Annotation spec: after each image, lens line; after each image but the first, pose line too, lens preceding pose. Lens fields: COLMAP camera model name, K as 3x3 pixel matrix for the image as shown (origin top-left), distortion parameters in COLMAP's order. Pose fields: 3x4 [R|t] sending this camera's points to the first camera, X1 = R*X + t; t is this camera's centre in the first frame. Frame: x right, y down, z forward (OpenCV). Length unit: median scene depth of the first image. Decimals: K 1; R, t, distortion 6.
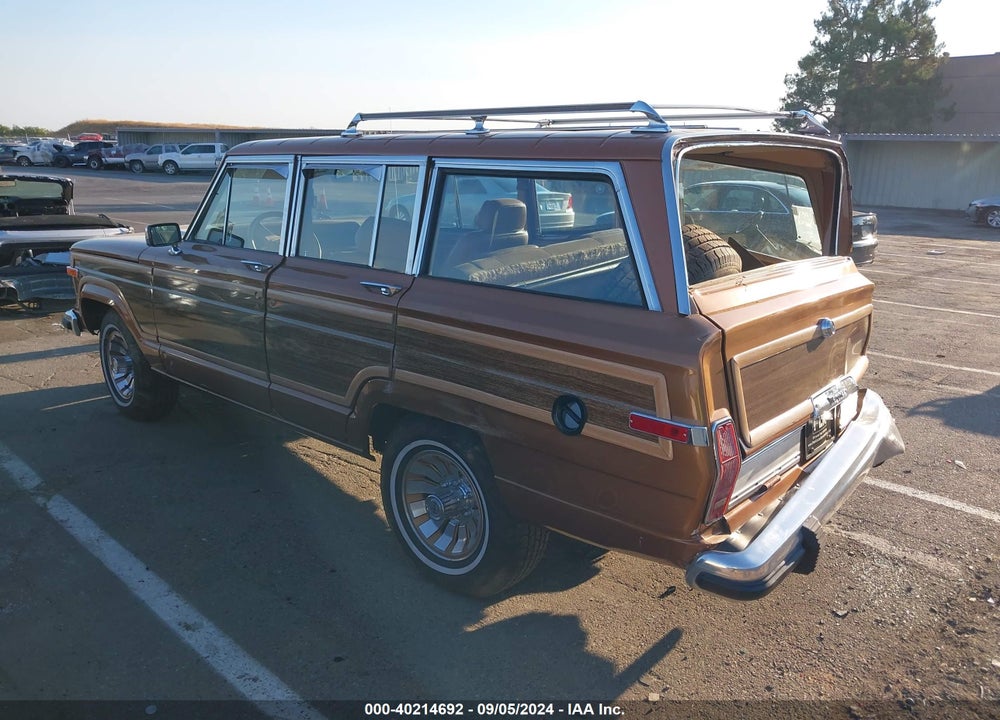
lens RADIAL K [[806.3, 0, 499.6], [0, 806.3, 361.9], [0, 0, 1]] dist [0.024536, -0.032106]
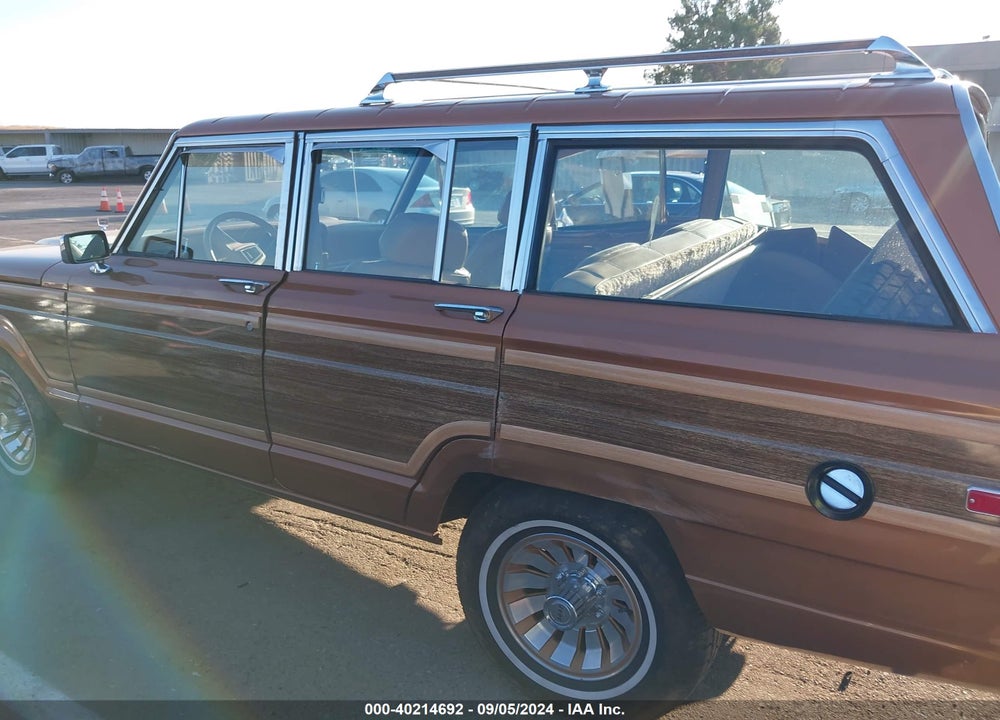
lens RADIAL K [[806.3, 0, 497.5], [0, 806.3, 352.3], [0, 0, 1]] dist [0.024536, -0.032106]
pose [[0.984121, -0.057448, 0.167948, -0.175998], [0.059016, 0.998247, -0.004360, -0.036648], [-0.167403, 0.014203, 0.985786, 0.214584]]
